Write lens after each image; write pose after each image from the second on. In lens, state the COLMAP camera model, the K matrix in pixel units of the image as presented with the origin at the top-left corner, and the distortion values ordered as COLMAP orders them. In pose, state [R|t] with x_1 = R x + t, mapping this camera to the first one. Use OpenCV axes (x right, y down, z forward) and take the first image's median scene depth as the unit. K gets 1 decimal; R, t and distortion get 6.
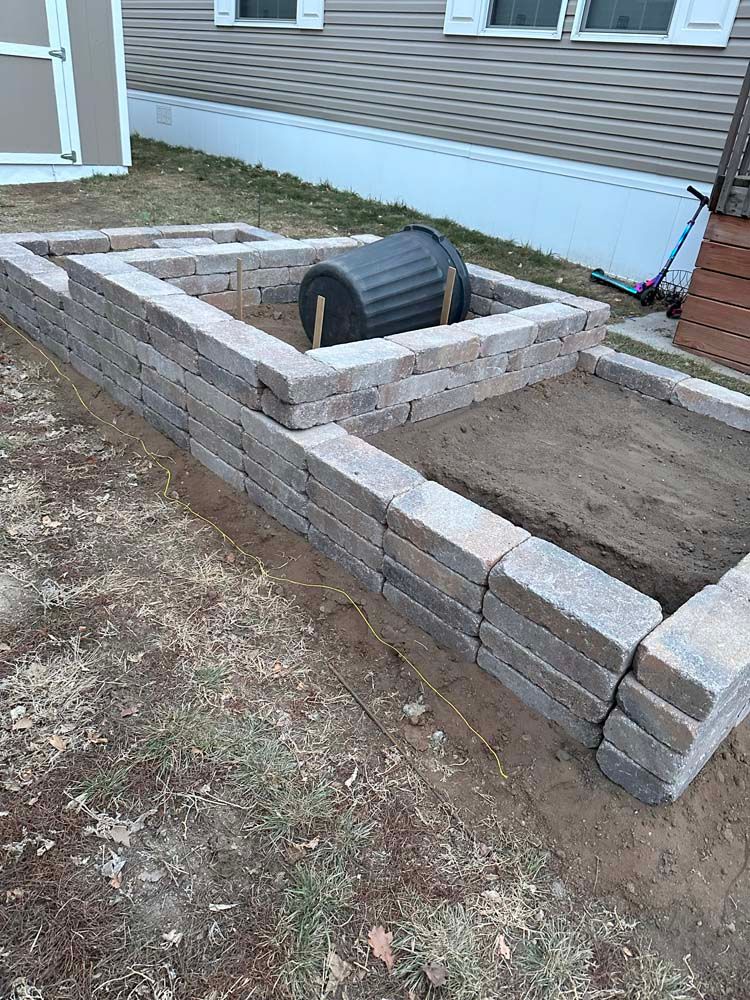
lens RADIAL K [[702.2, 0, 356.2], [0, 702.2, 517.6], [0, 0, 1]] dist [-0.004959, -0.003410]
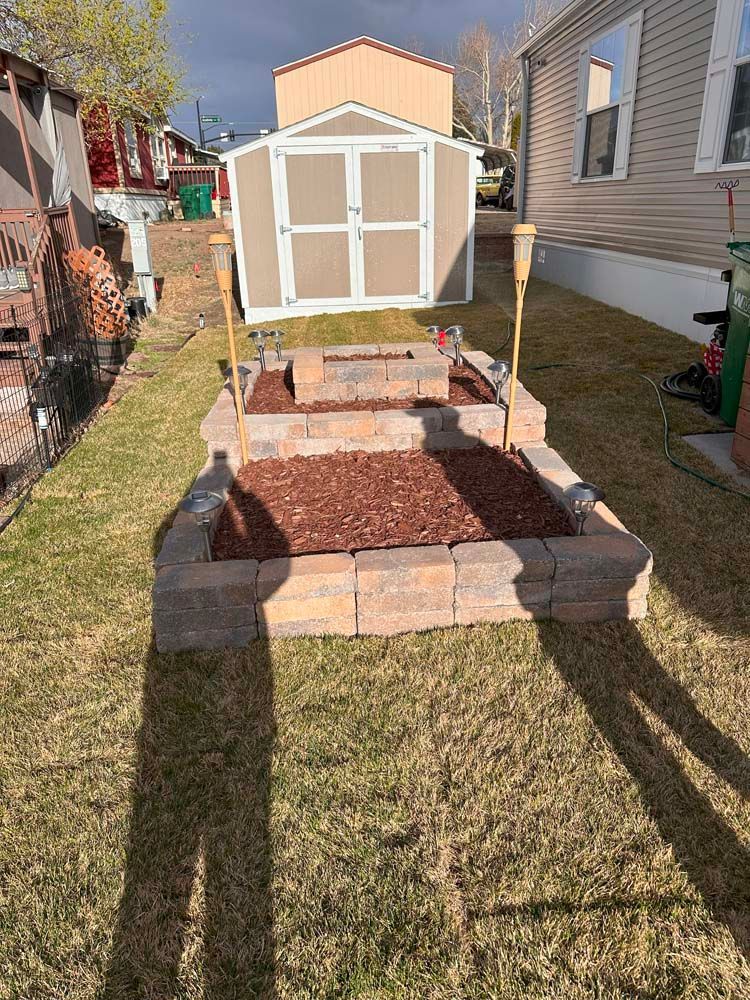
lens RADIAL K [[710.0, 0, 364.6], [0, 710.0, 515.2], [0, 0, 1]] dist [0.079362, -0.127892]
pose [[0.766189, 0.146393, -0.625718, 0.940056], [-0.246681, 0.966110, -0.076028, 0.037014], [0.593383, 0.212604, 0.776335, -0.070843]]
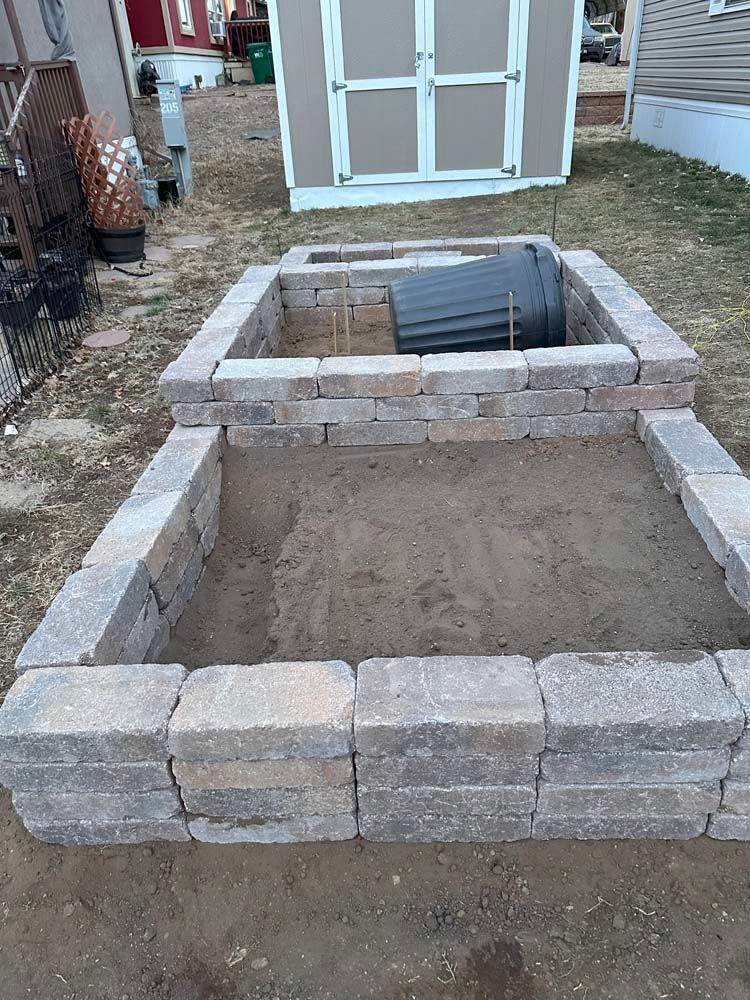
lens RADIAL K [[713.0, 0, 375.0], [0, 713.0, 500.0], [0, 0, 1]] dist [0.038340, -0.051306]
pose [[0.705240, 0.248756, -0.663895, 0.685222], [-0.269118, 0.960266, 0.073925, -0.129440], [0.655905, 0.126531, 0.744163, 0.253897]]
